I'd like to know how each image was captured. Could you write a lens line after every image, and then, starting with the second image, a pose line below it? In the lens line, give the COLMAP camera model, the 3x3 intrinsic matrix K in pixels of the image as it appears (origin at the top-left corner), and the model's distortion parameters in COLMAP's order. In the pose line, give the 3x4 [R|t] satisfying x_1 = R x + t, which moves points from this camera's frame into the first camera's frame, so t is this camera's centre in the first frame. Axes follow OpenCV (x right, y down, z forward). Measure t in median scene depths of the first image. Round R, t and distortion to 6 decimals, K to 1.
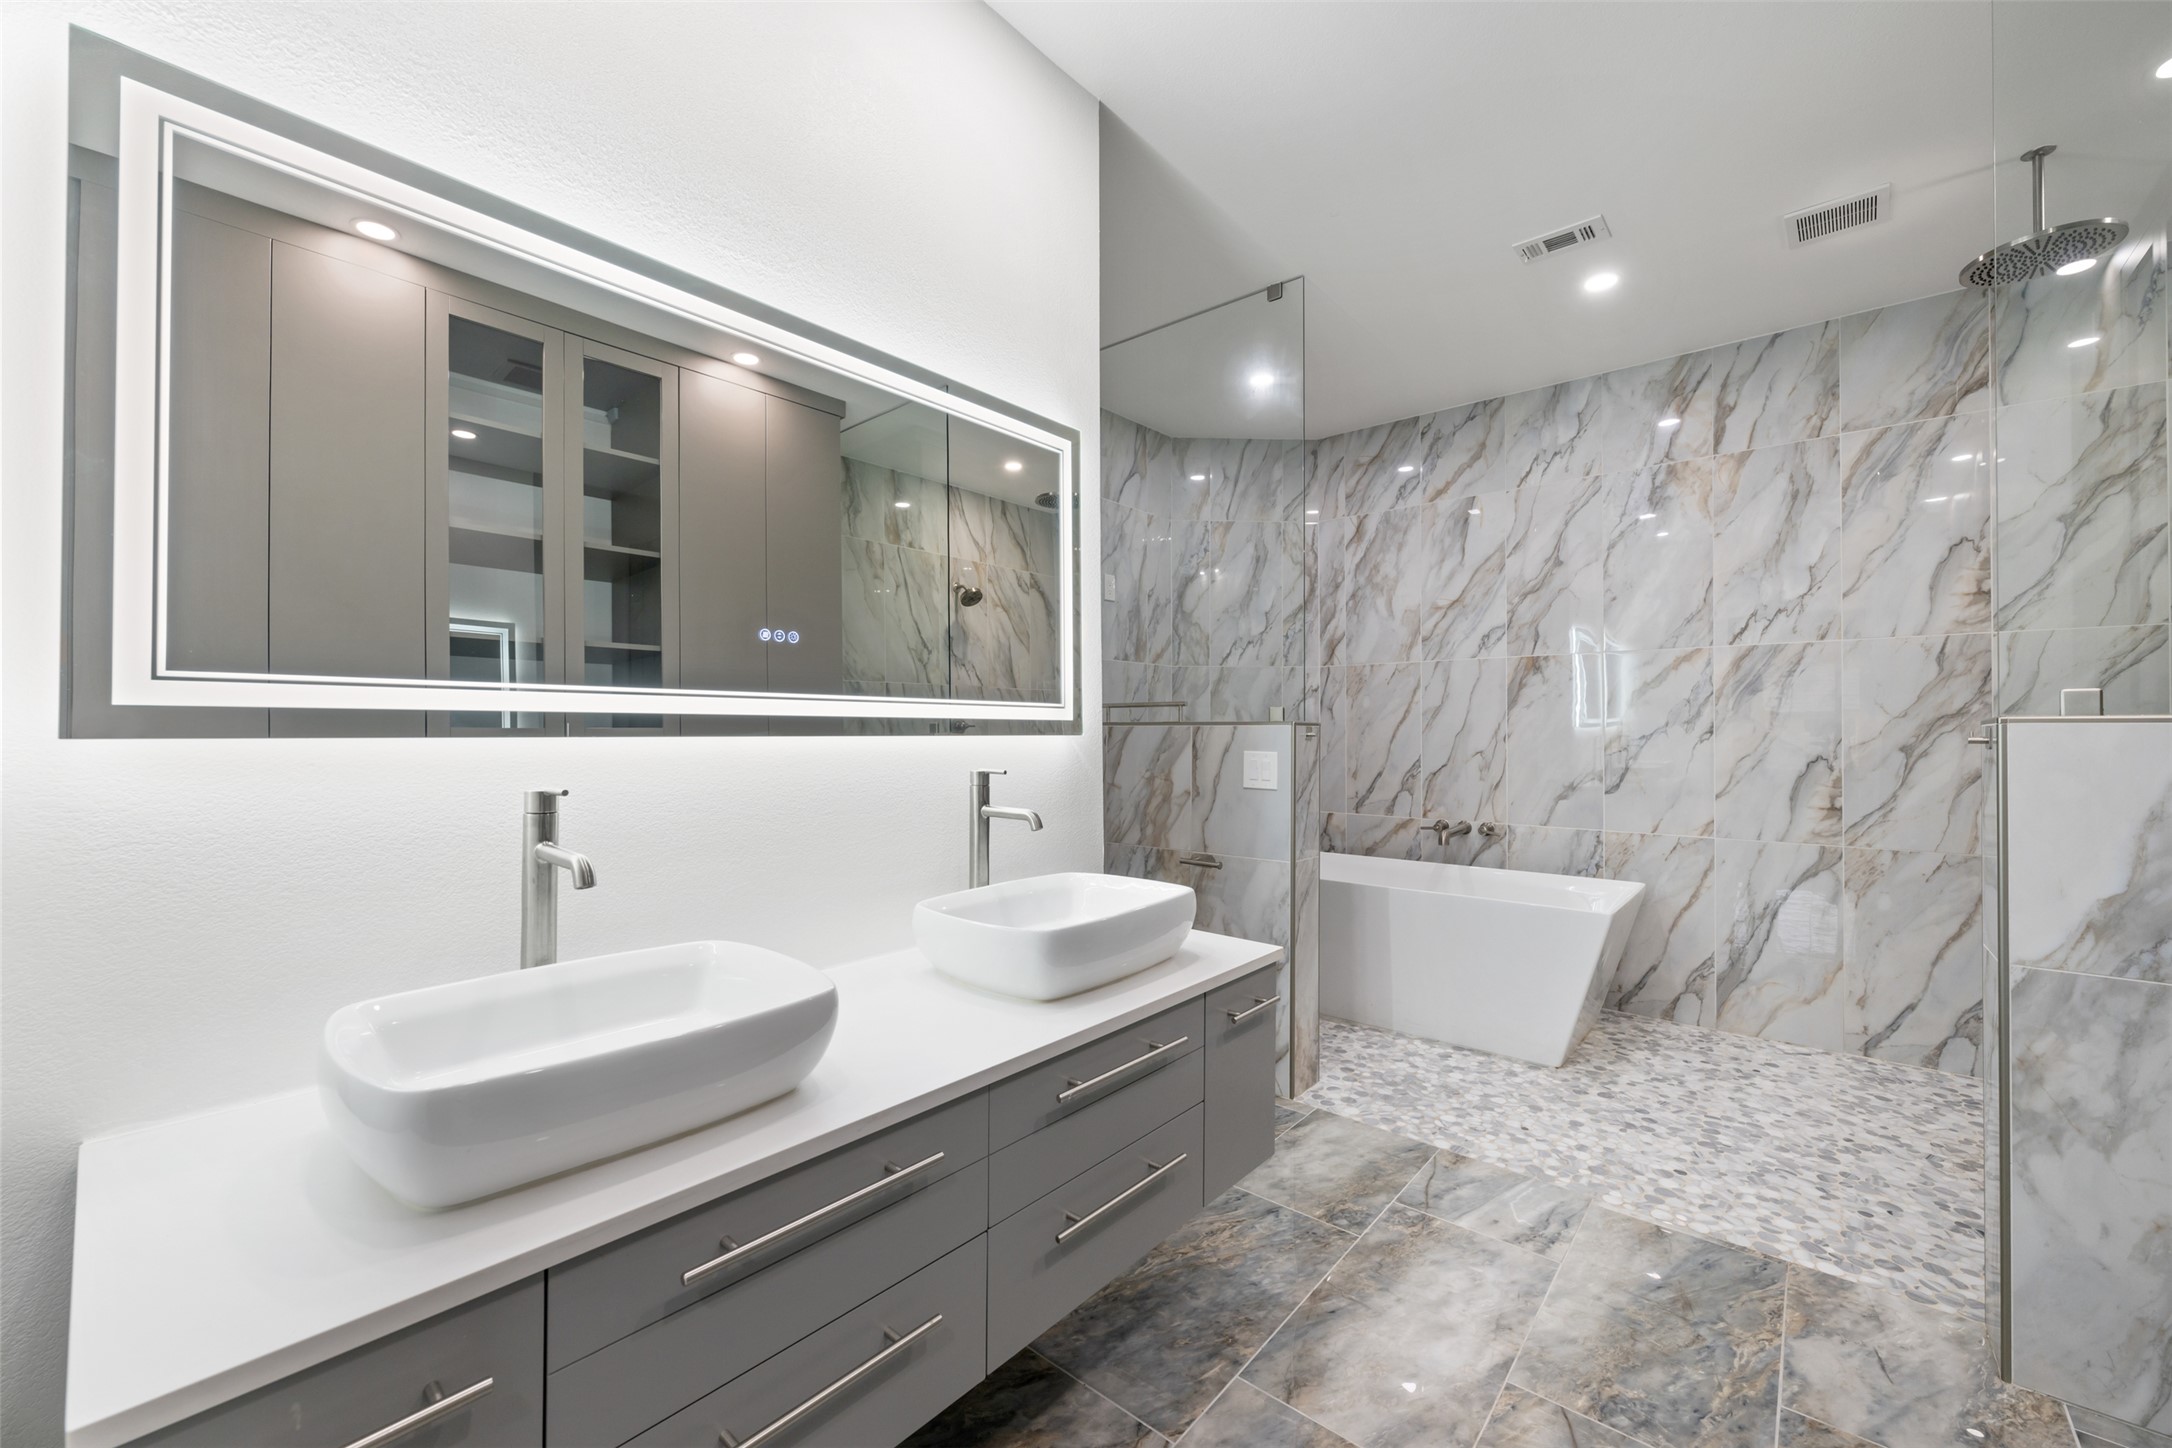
lens RADIAL K [[856.6, 0, 1084.5], [0, 856.6, 722.8], [0, 0, 1]] dist [-0.000754, 0.000028]
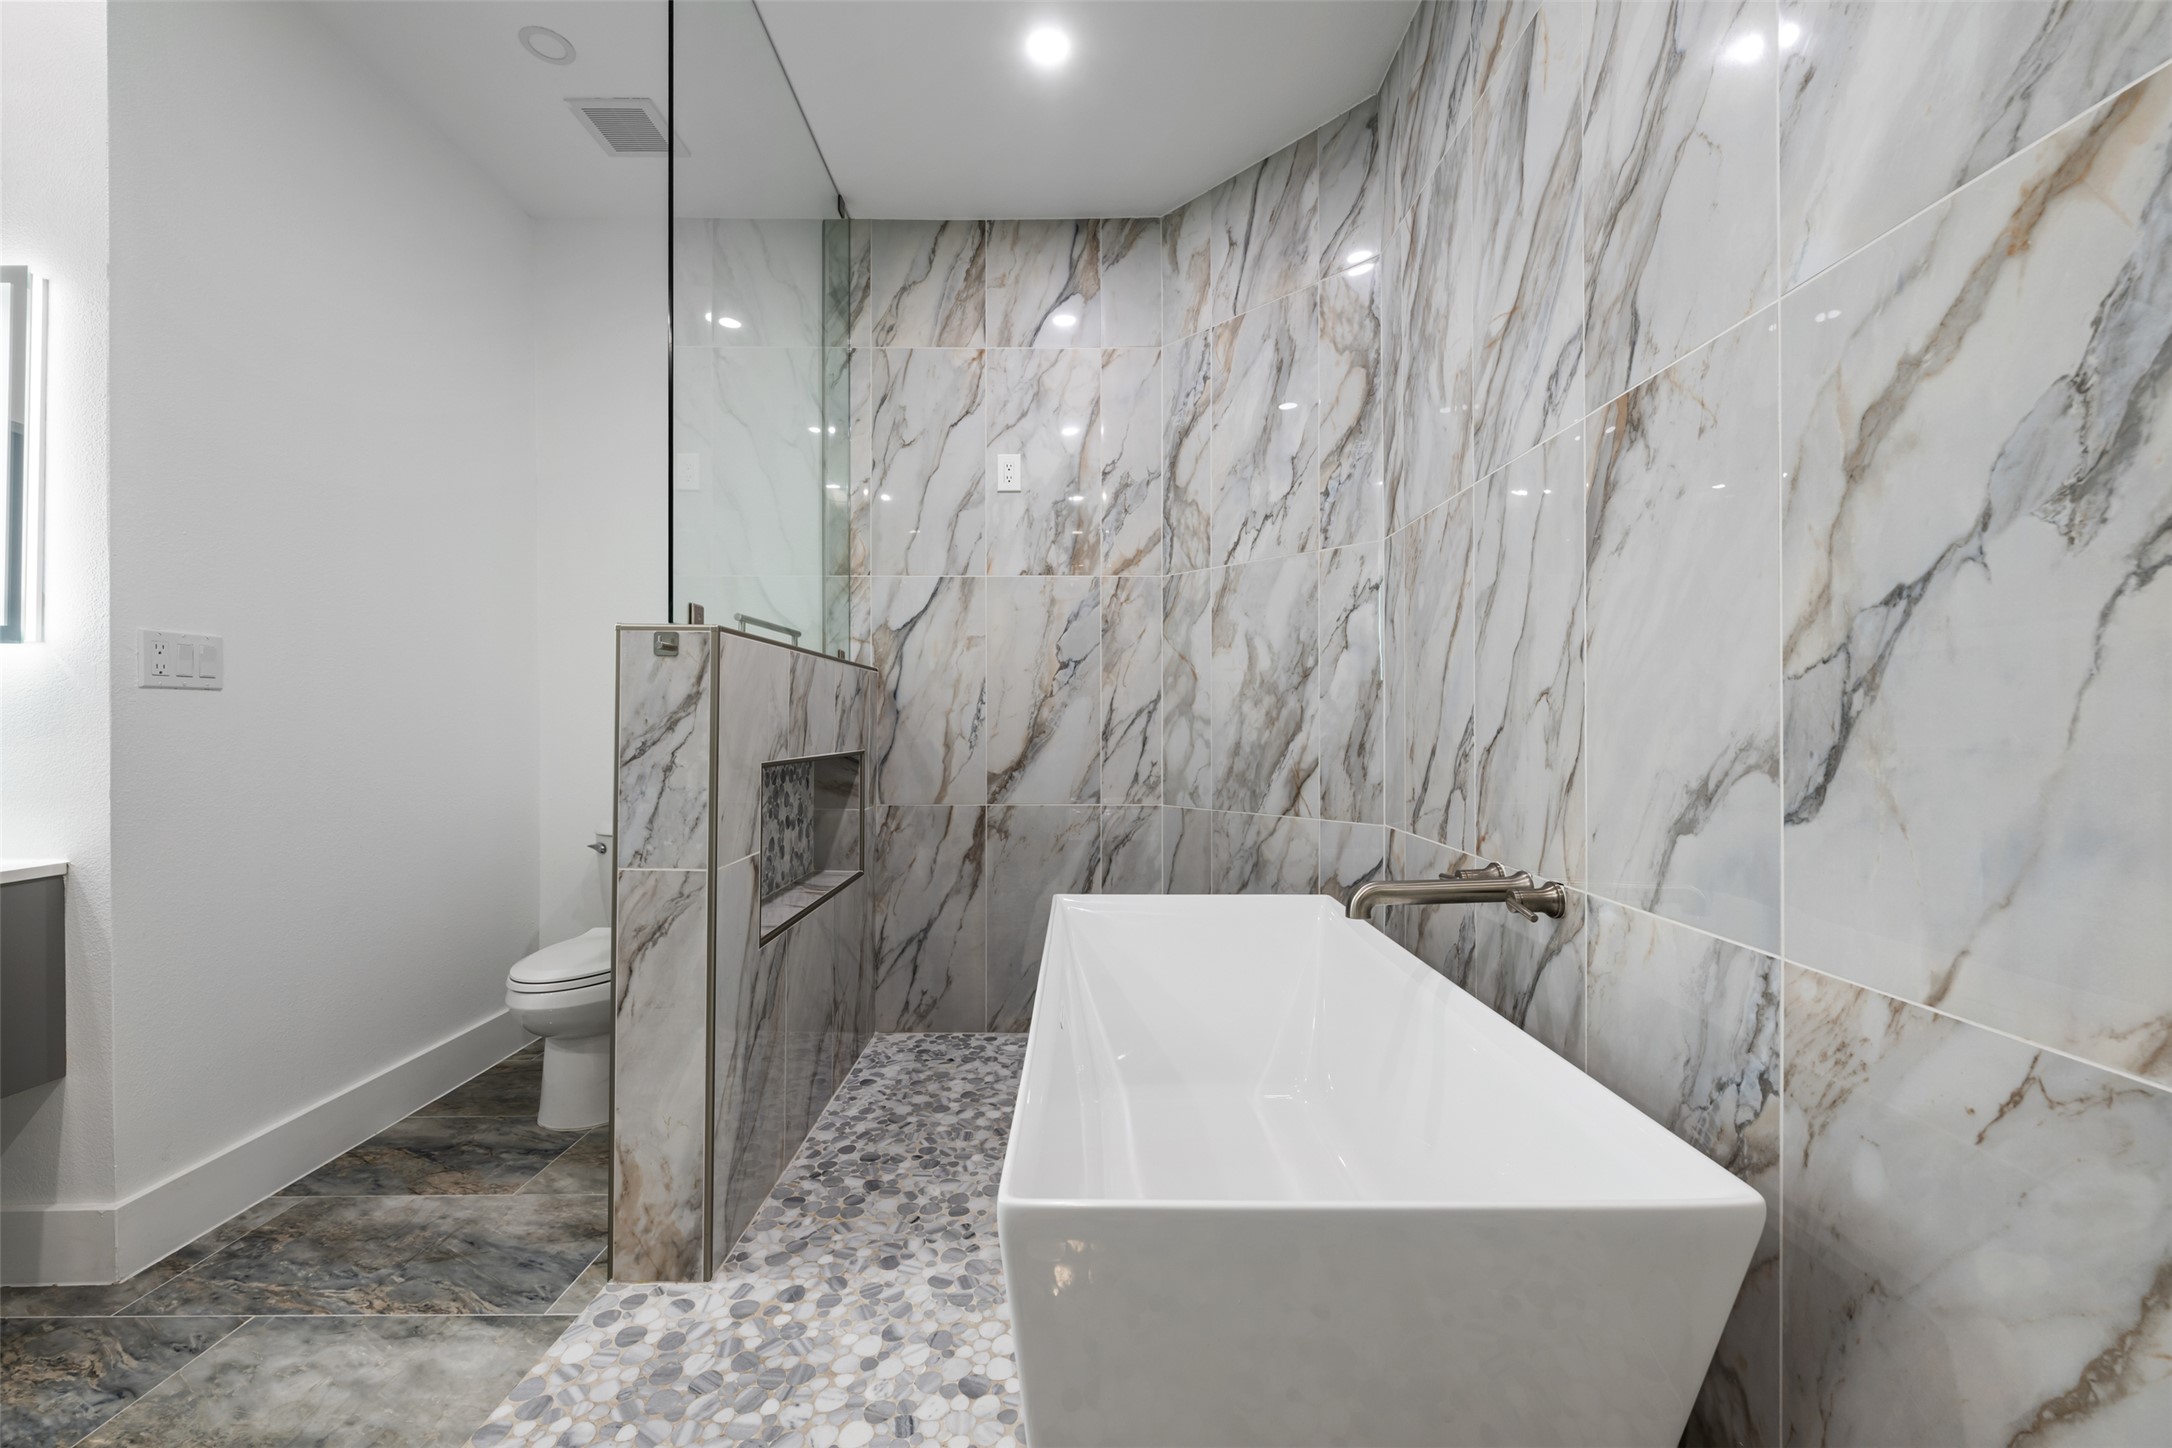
lens RADIAL K [[856.6, 0, 1084.5], [0, 856.6, 722.8], [0, 0, 1]] dist [-0.000754, 0.000028]
pose [[0.651066, -0.001063, -0.759021, 0.738203], [0.006405, 0.999971, 0.004094, 0.053882], [0.758994, -0.007527, 0.651054, 0.725616]]
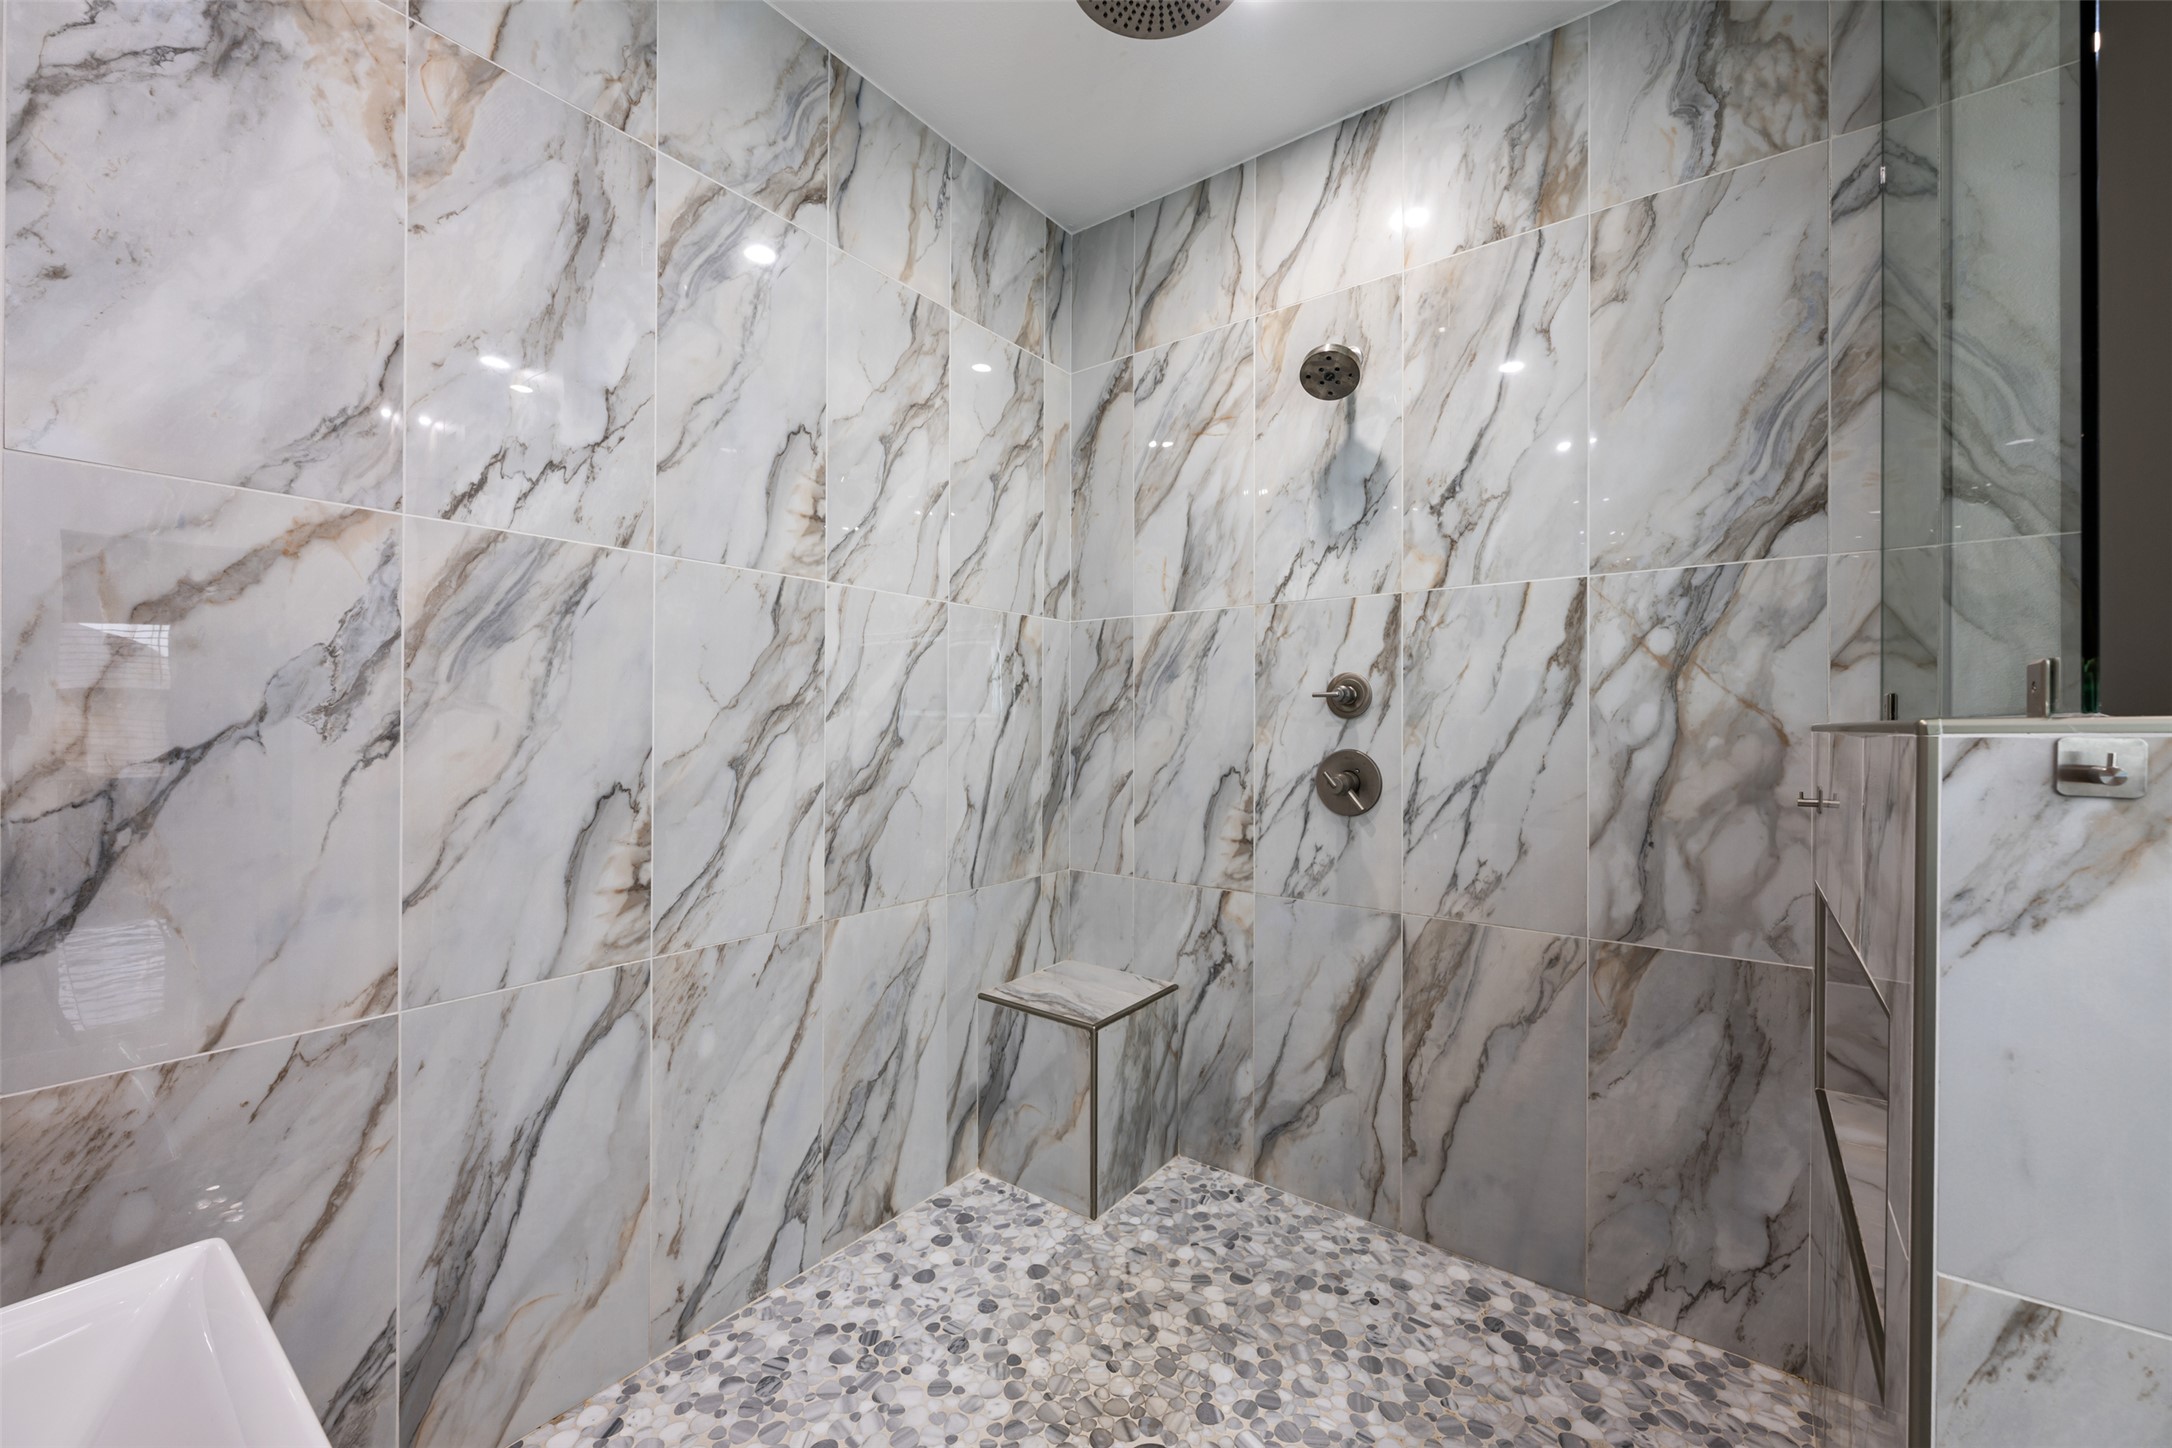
lens RADIAL K [[856.6, 0, 1084.5], [0, 856.6, 722.8], [0, 0, 1]] dist [-0.000754, 0.000028]
pose [[-0.058519, 0.001346, 0.998285, 0.344167], [-0.012898, 0.999915, -0.002104, 0.001506], [-0.998203, -0.012999, -0.058497, 0.738234]]
